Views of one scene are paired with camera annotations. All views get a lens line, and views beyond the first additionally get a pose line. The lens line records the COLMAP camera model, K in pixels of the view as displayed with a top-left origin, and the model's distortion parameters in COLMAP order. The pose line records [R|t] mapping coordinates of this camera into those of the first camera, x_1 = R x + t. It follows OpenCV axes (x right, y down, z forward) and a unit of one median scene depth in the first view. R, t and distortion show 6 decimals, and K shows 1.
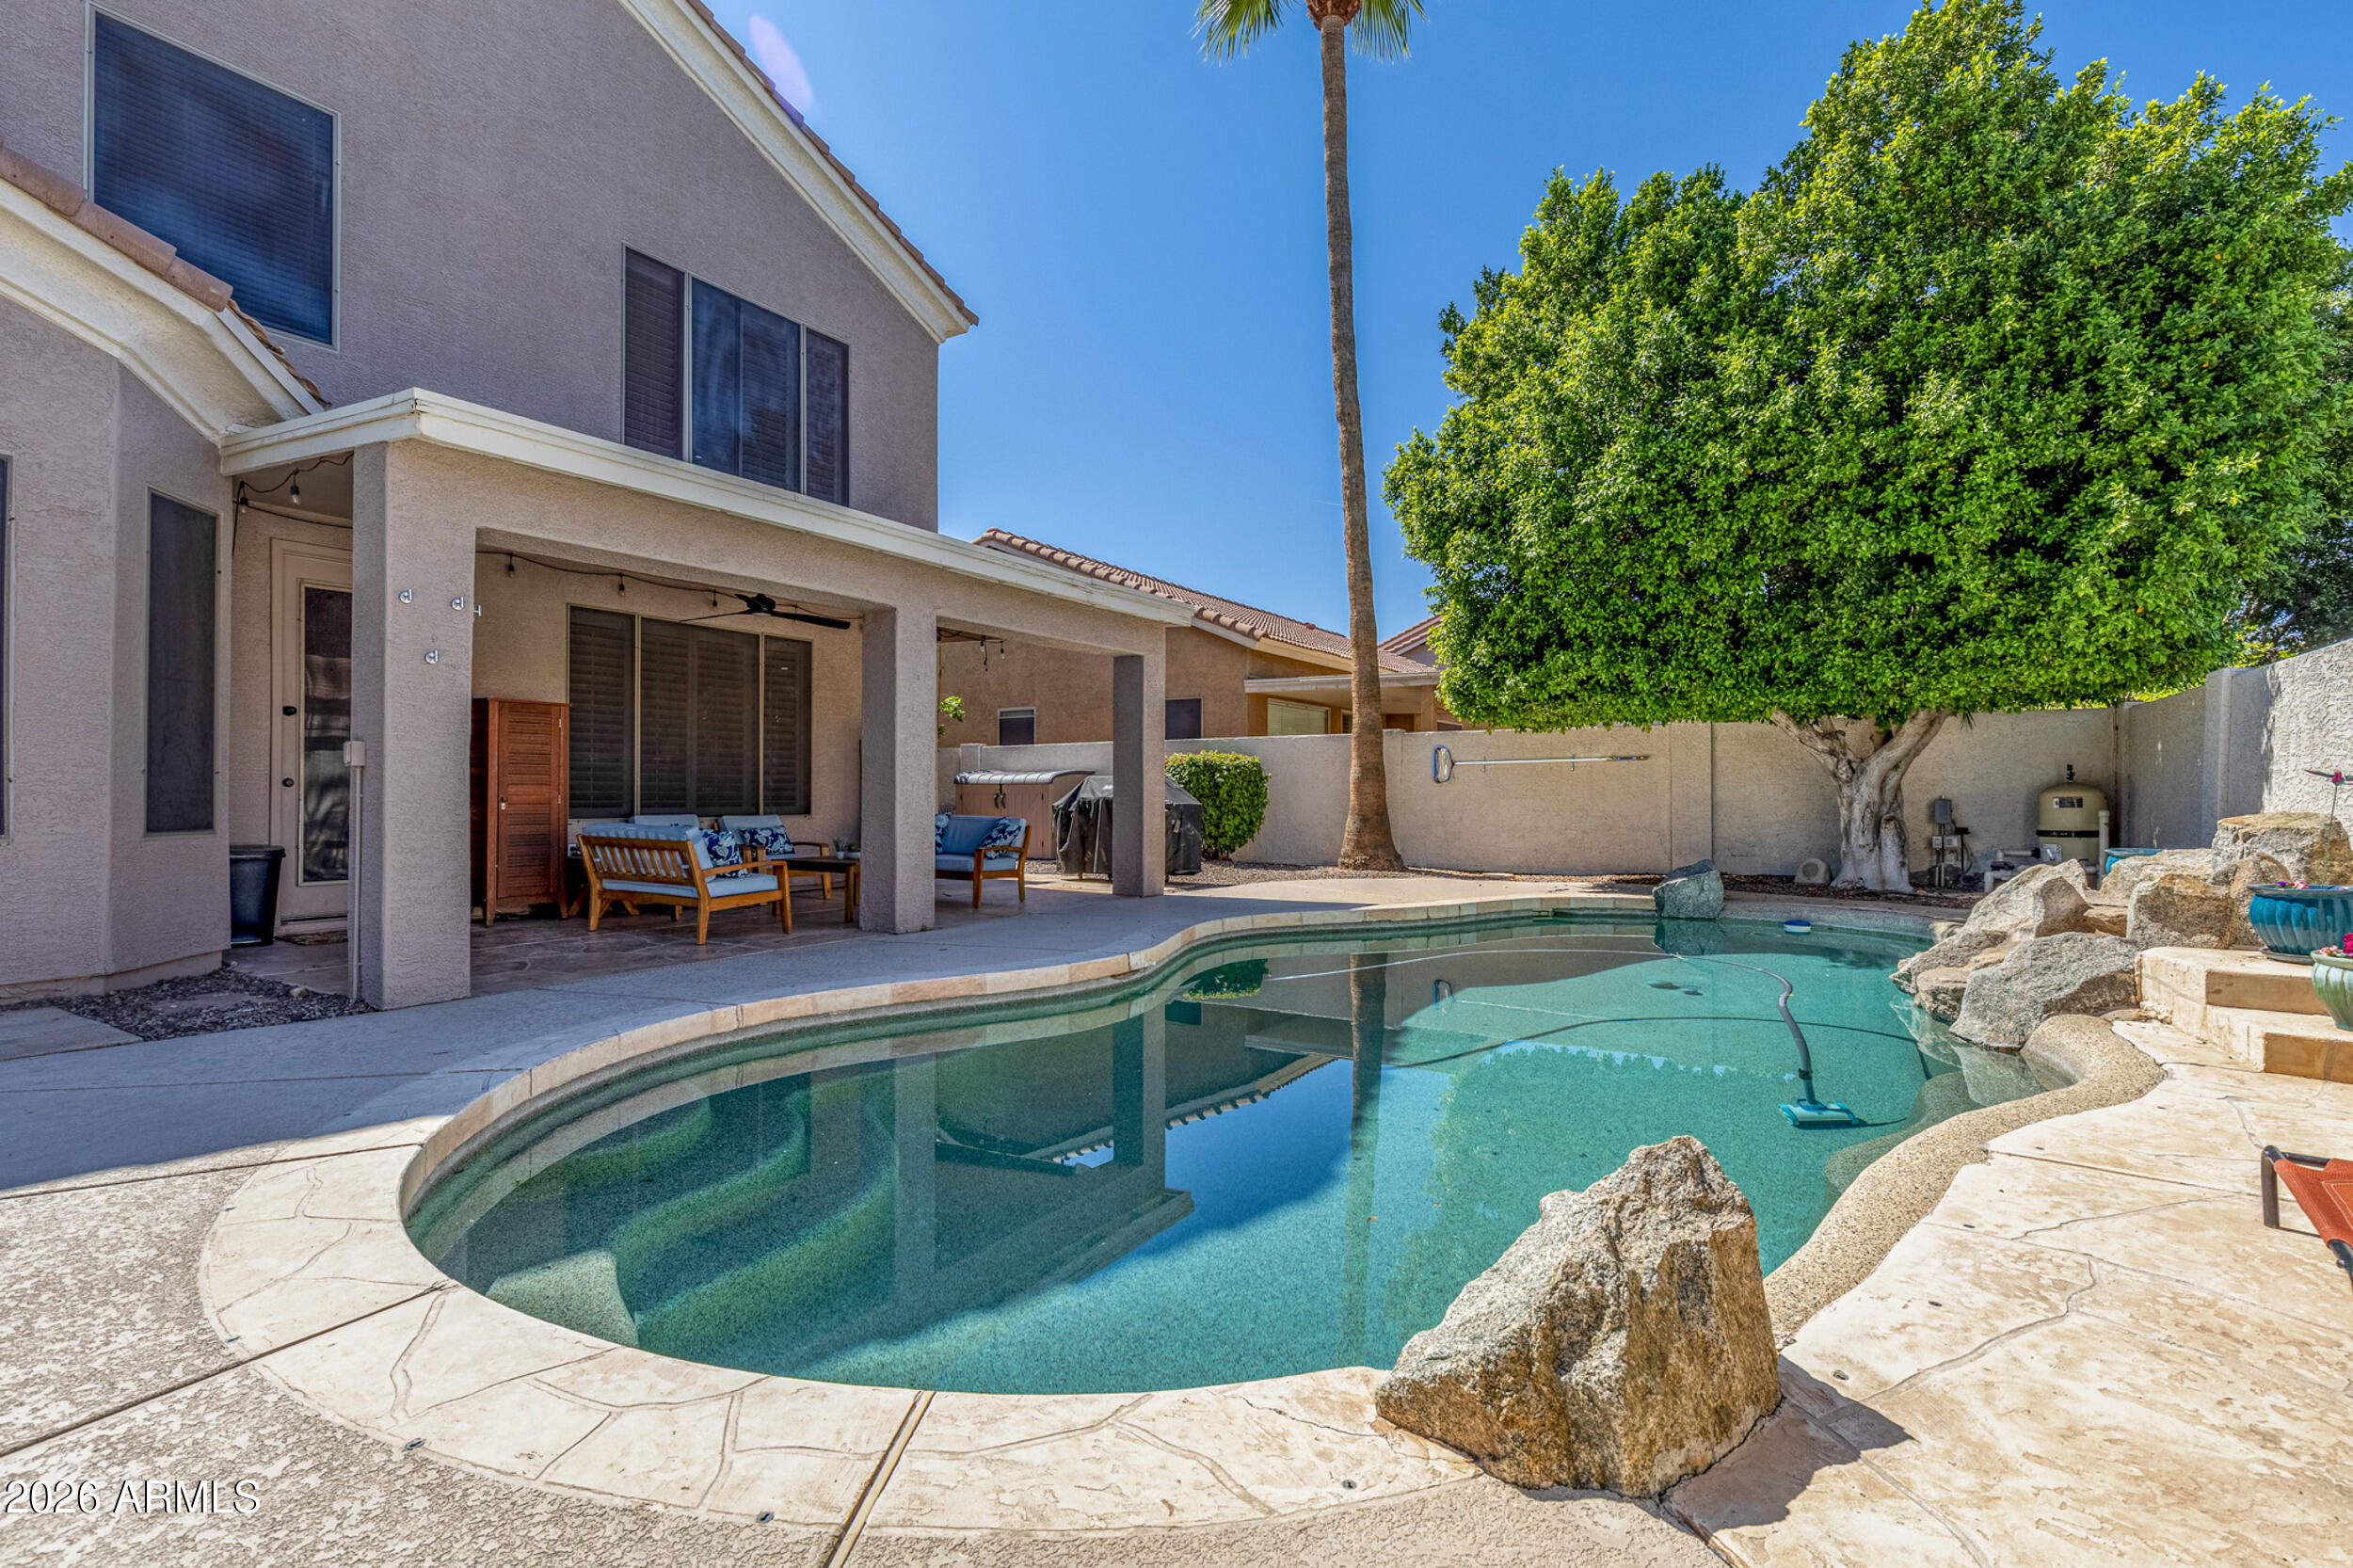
lens RADIAL K [[1064.3, 0, 1186.2], [0, 1064.3, 780.6], [0, 0, 1]] dist [0.003273, 0.000056]
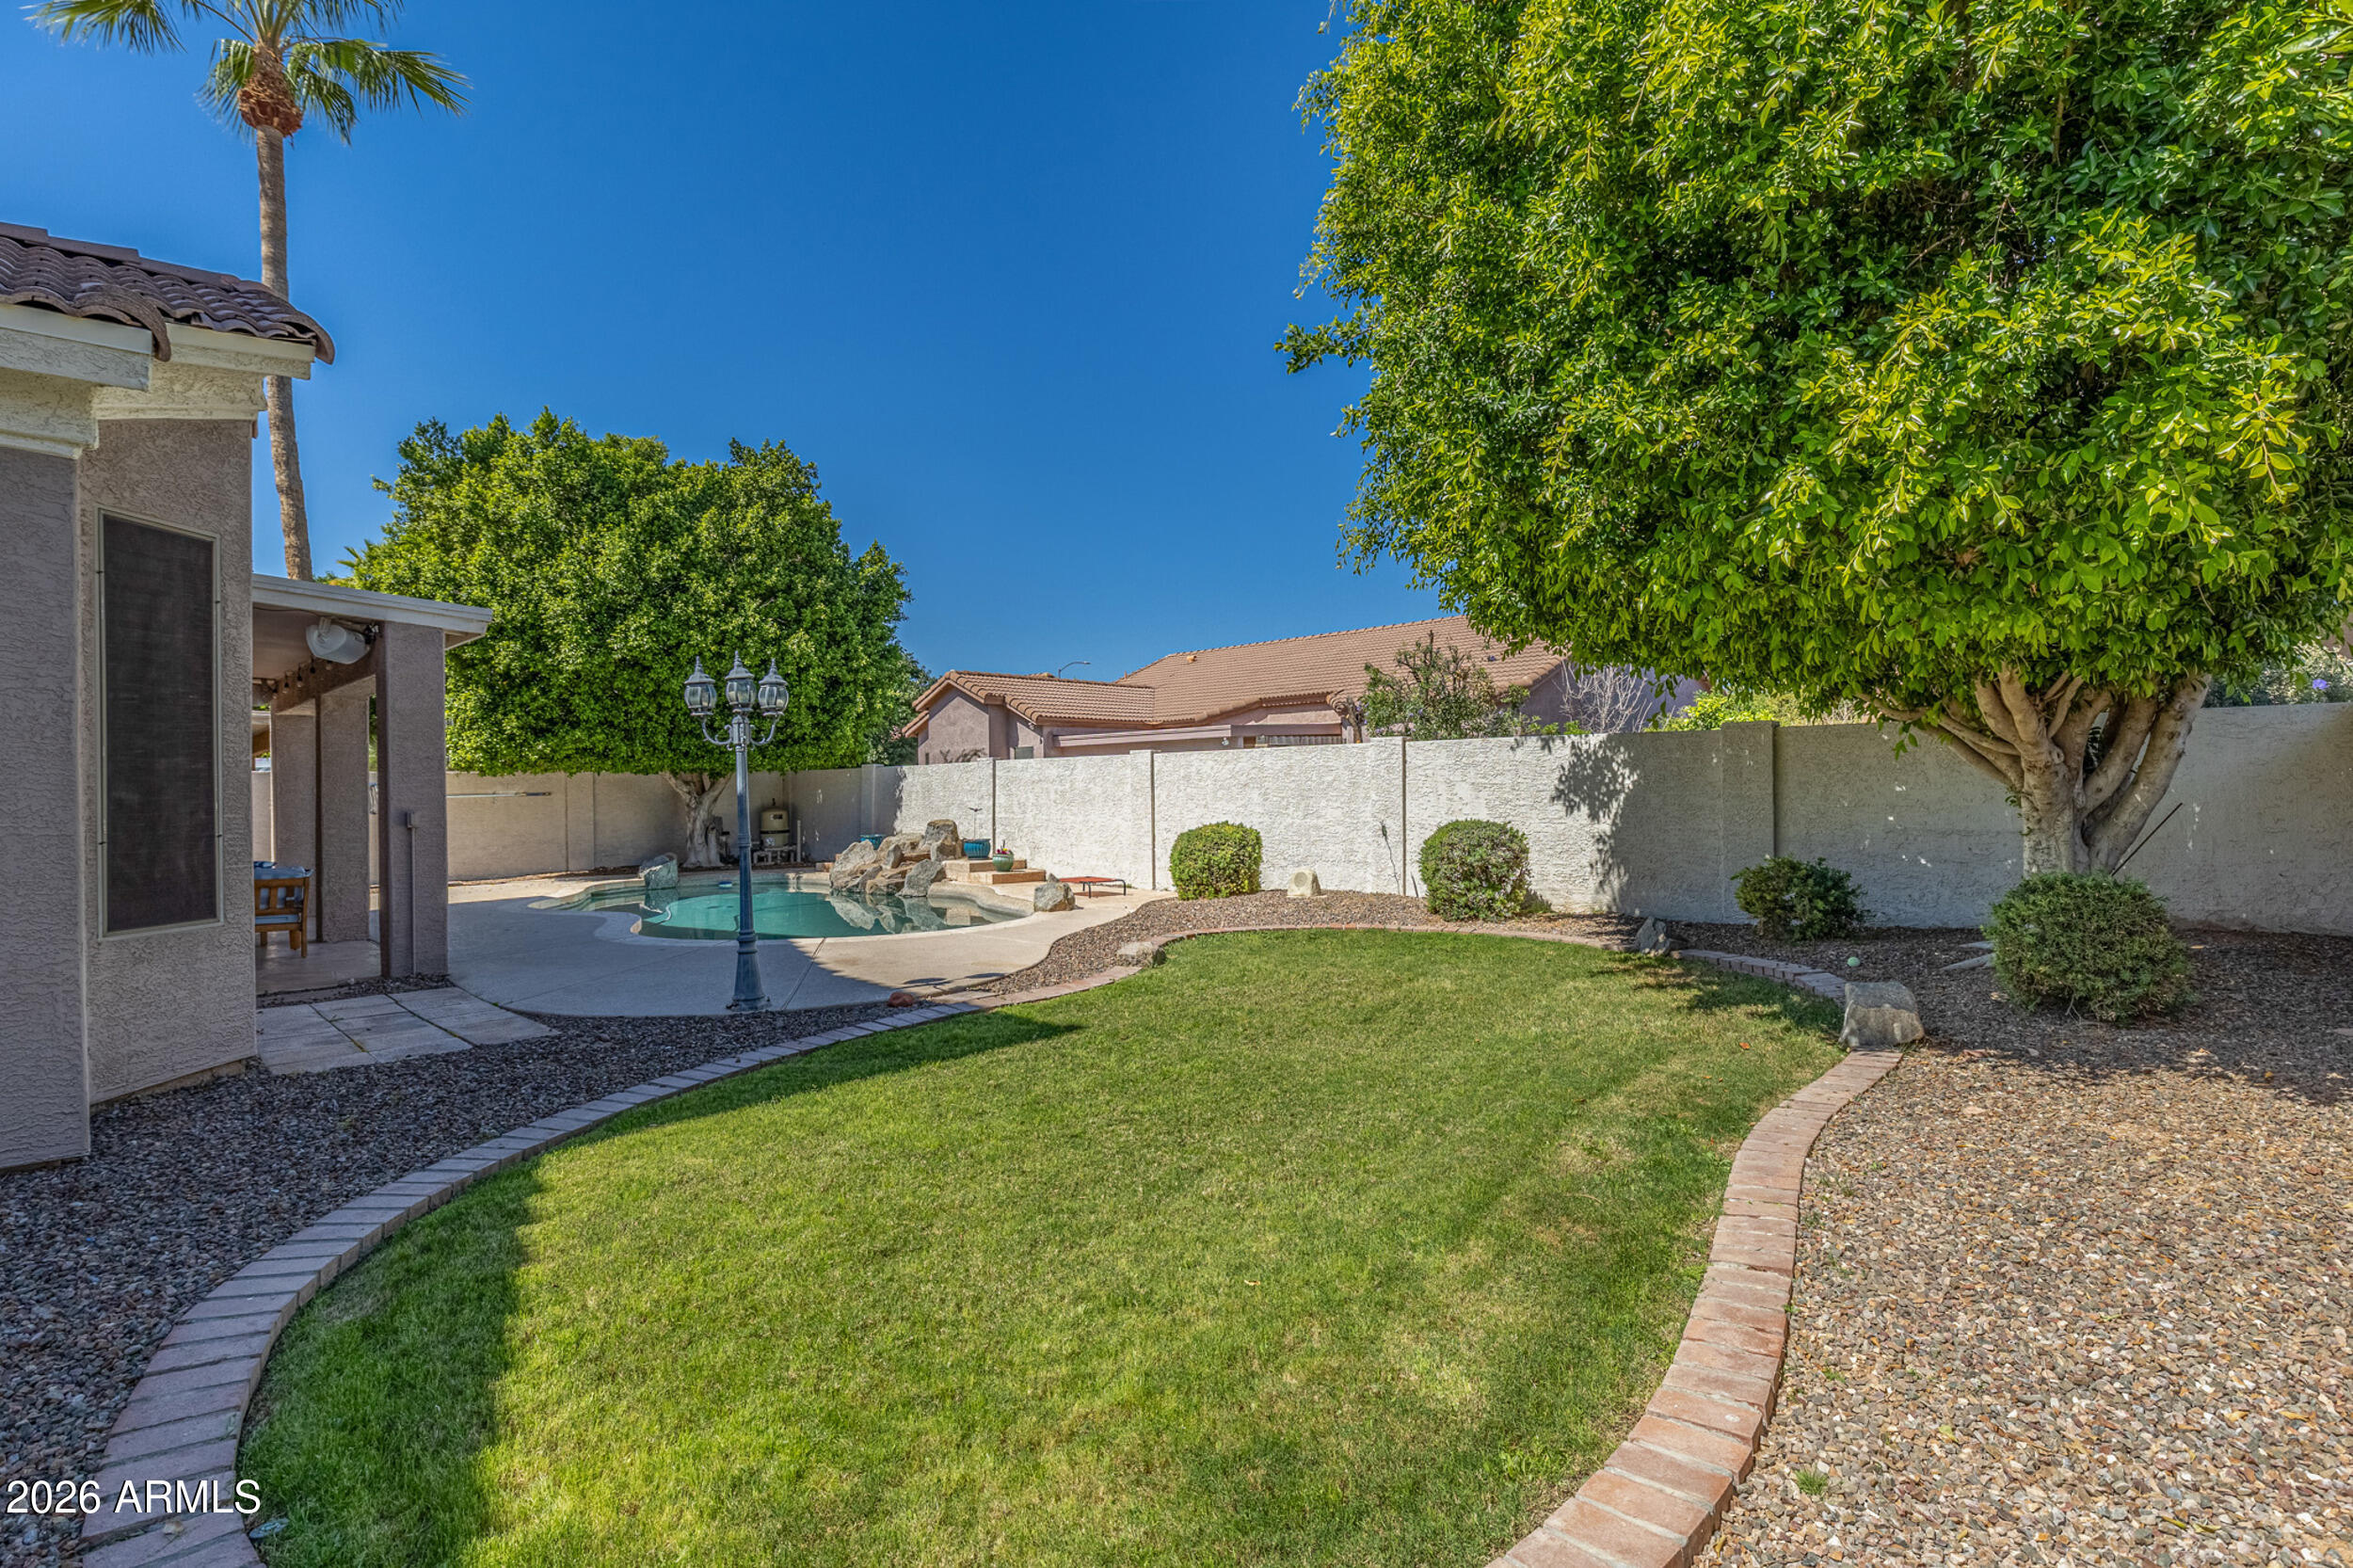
lens RADIAL K [[1130.5, 0, 1162.3], [0, 1130.5, 779.3], [0, 0, 1]] dist [0.000787, 0.000636]
pose [[0.238644, 0.003502, 0.971101, -1.107248], [0.005615, 0.999972, -0.004986, -0.036645], [-0.971091, 0.006643, 0.238618, -0.243567]]
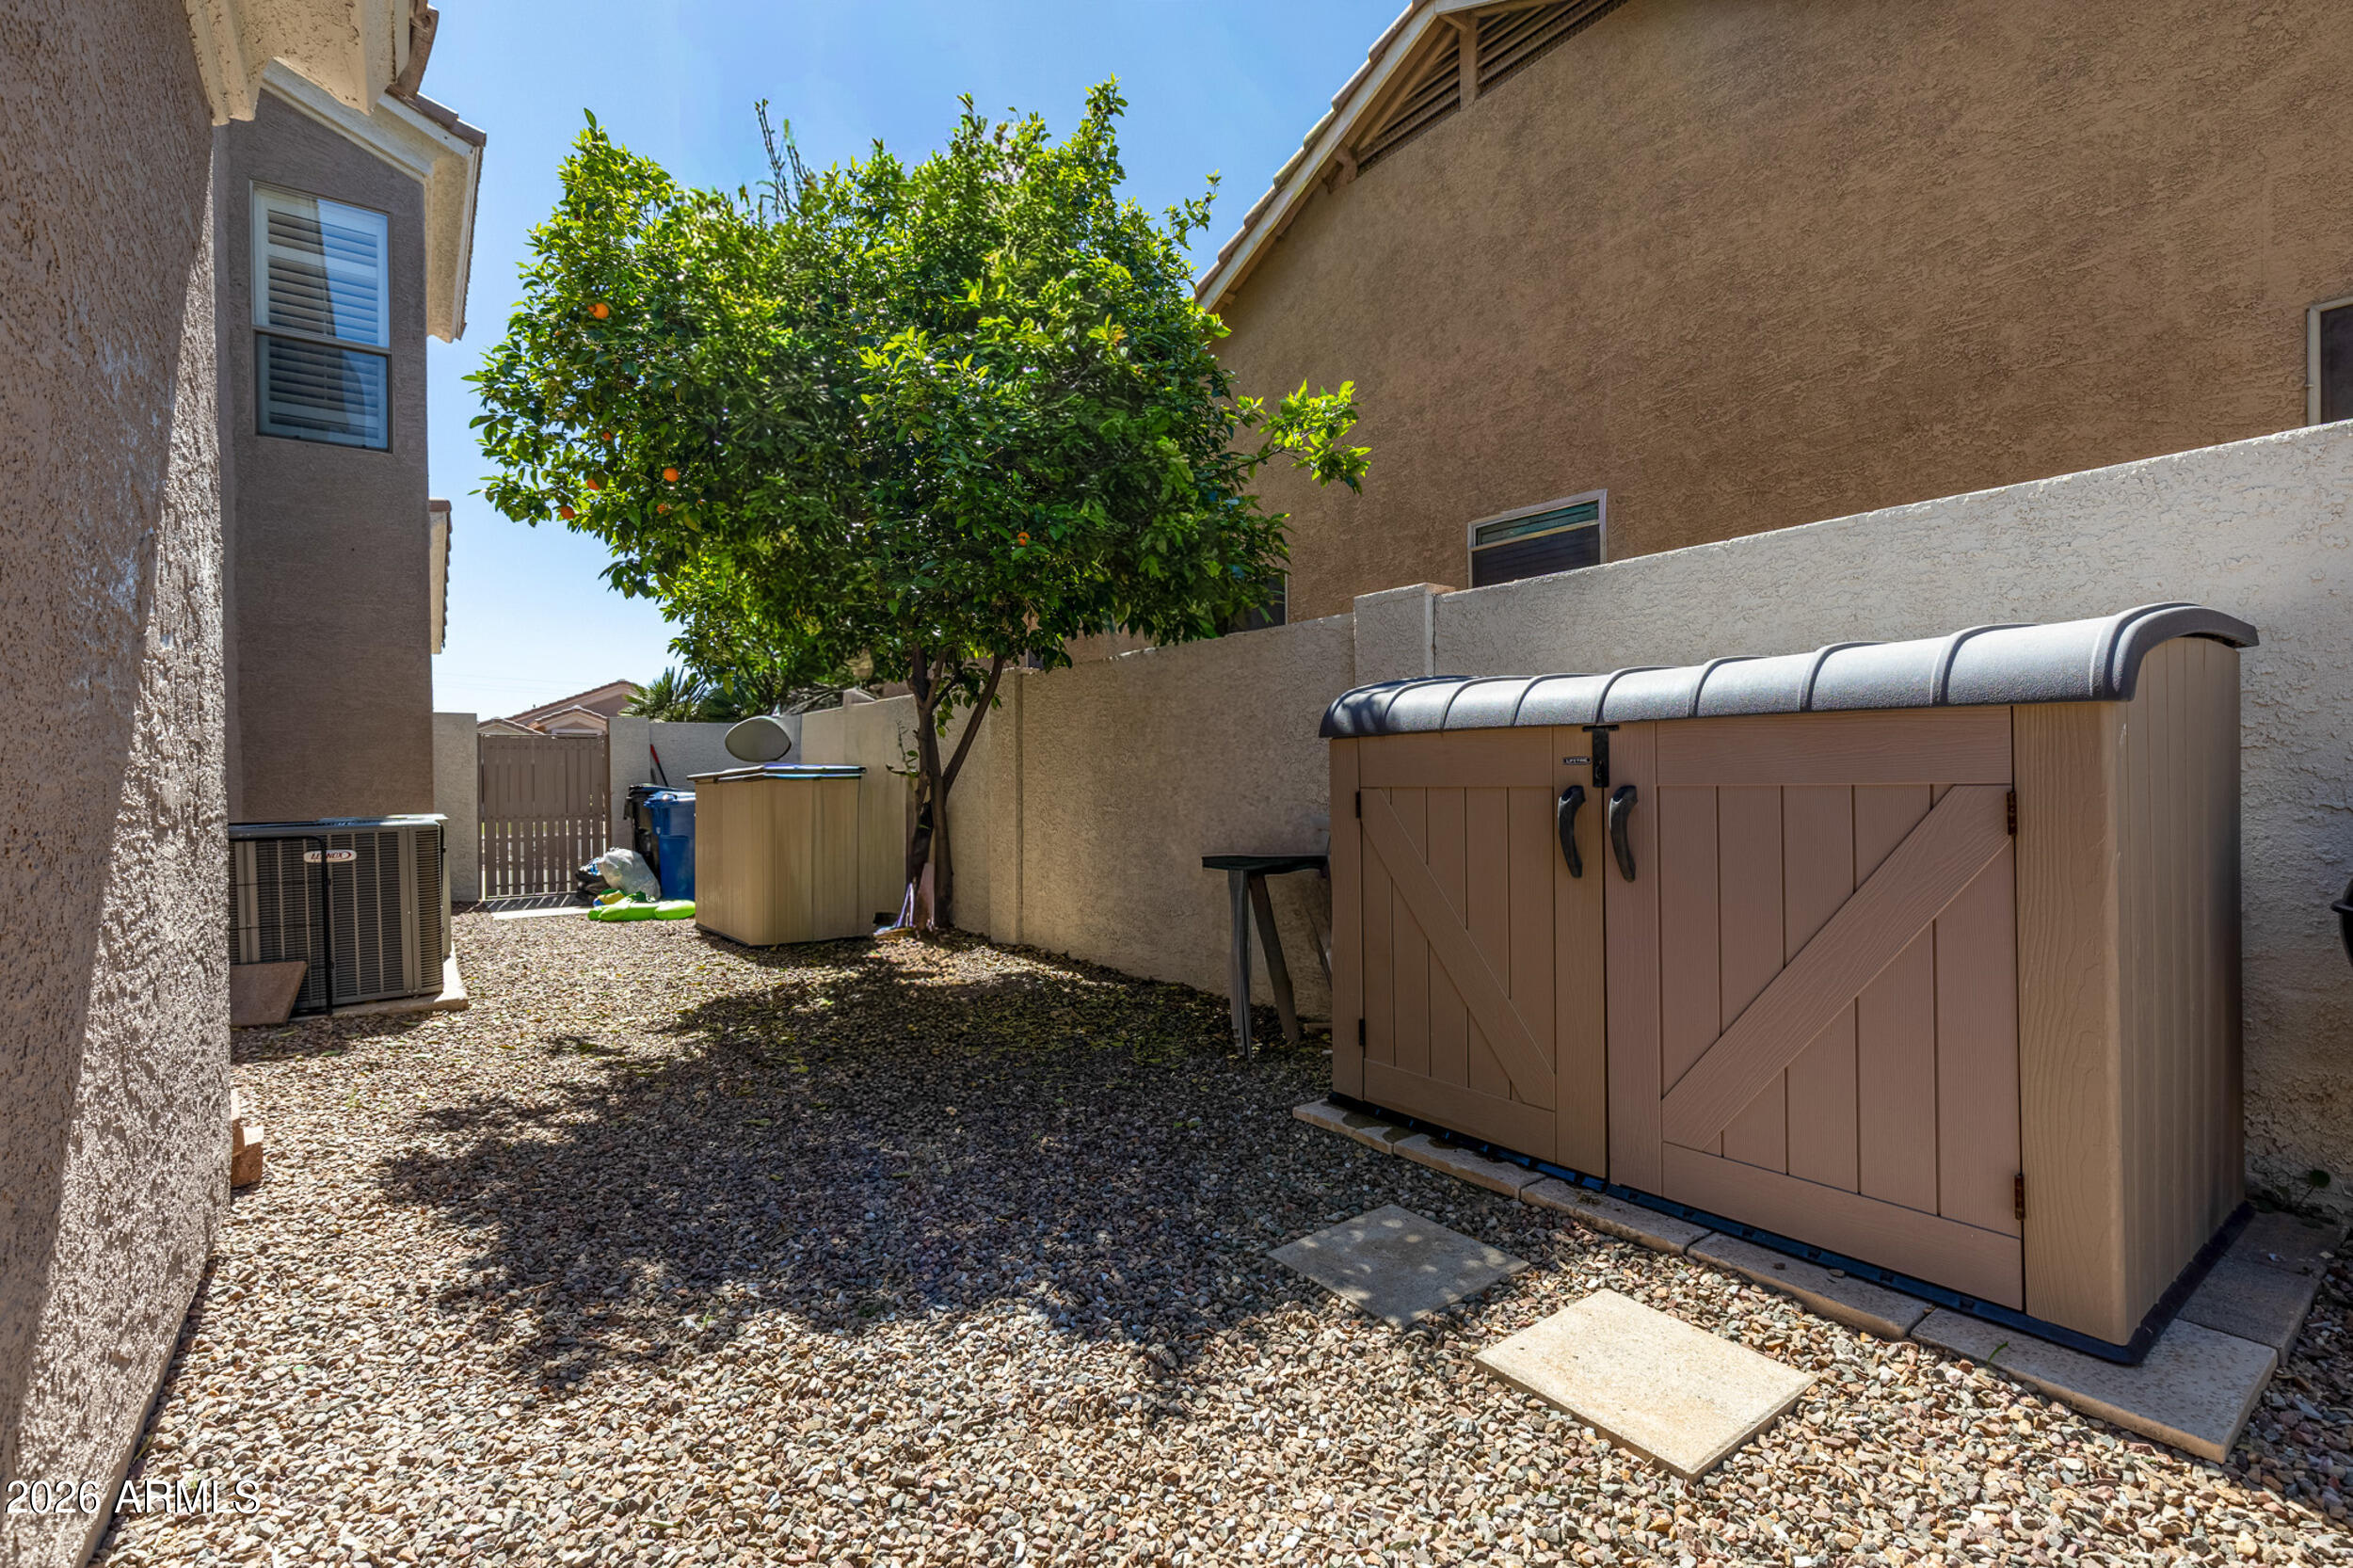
lens RADIAL K [[1064.3, 0, 1174.1], [0, 1064.3, 781.1], [0, 0, 1]] dist [0.003273, 0.000056]
pose [[0.922666, -0.014291, -0.385336, -0.284912], [0.021481, 0.999666, 0.014359, 0.013013], [0.385002, -0.021526, 0.922665, 1.378203]]
